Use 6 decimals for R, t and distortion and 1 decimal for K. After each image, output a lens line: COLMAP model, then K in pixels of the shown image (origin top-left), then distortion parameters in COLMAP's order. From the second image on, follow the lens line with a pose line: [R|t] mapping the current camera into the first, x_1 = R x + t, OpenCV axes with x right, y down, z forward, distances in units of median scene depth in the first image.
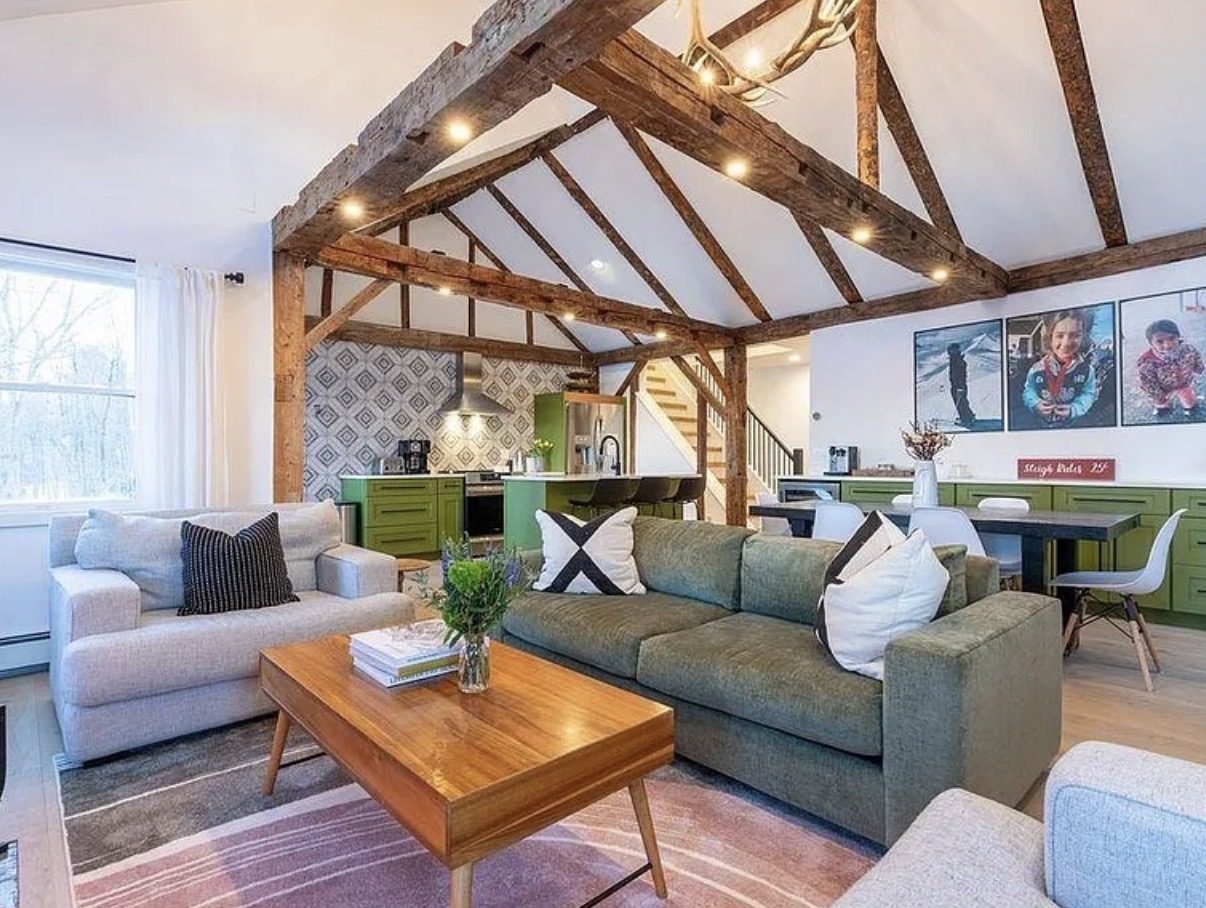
lens RADIAL K [[619.7, 0, 605.0], [0, 619.7, 459.4], [0, 0, 1]] dist [-0.000093, -0.000237]
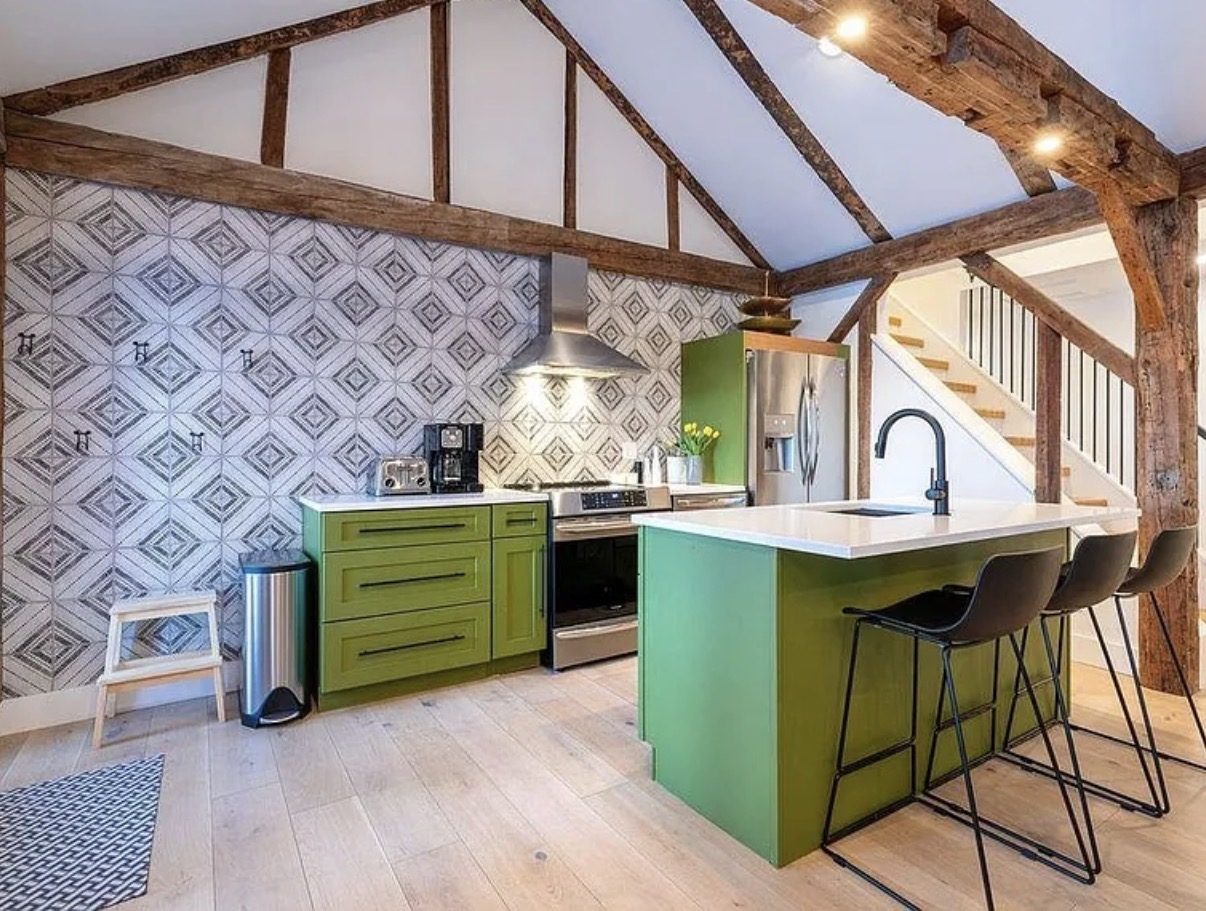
lens RADIAL K [[619.7, 0, 601.7], [0, 619.7, 453.7], [0, 0, 1]] dist [-0.000093, -0.000237]
pose [[0.983274, 0.005921, -0.182039, -0.093793], [-0.003811, 0.999922, 0.011935, -0.012867], [0.182095, -0.011042, 0.983219, 0.499700]]
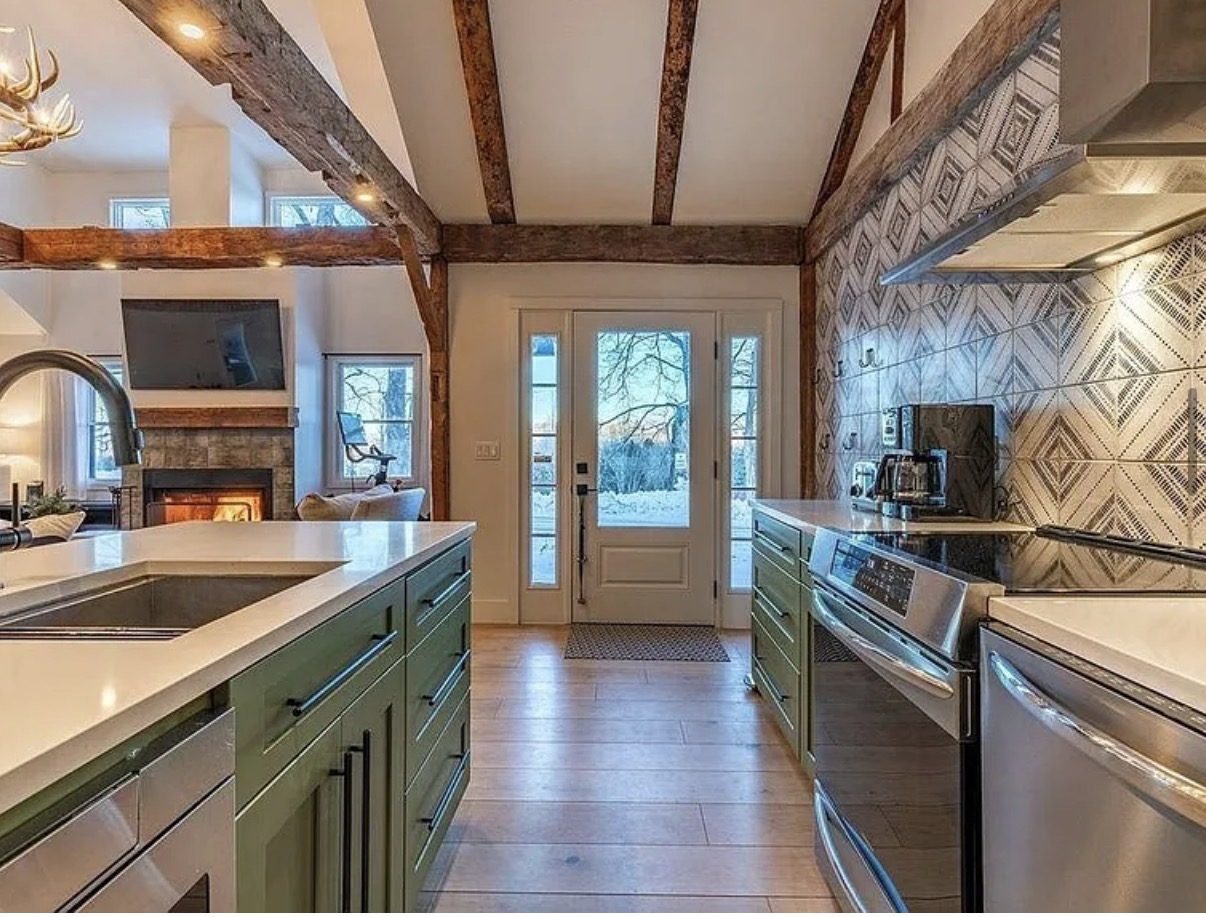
lens RADIAL K [[619.7, 0, 607.2], [0, 619.7, 449.6], [0, 0, 1]] dist [-0.000093, -0.000237]
pose [[-0.688242, 0.003942, -0.725470, 0.020102], [0.006212, 0.999981, -0.000459, -0.010480], [0.725454, -0.004822, -0.688253, 1.026296]]
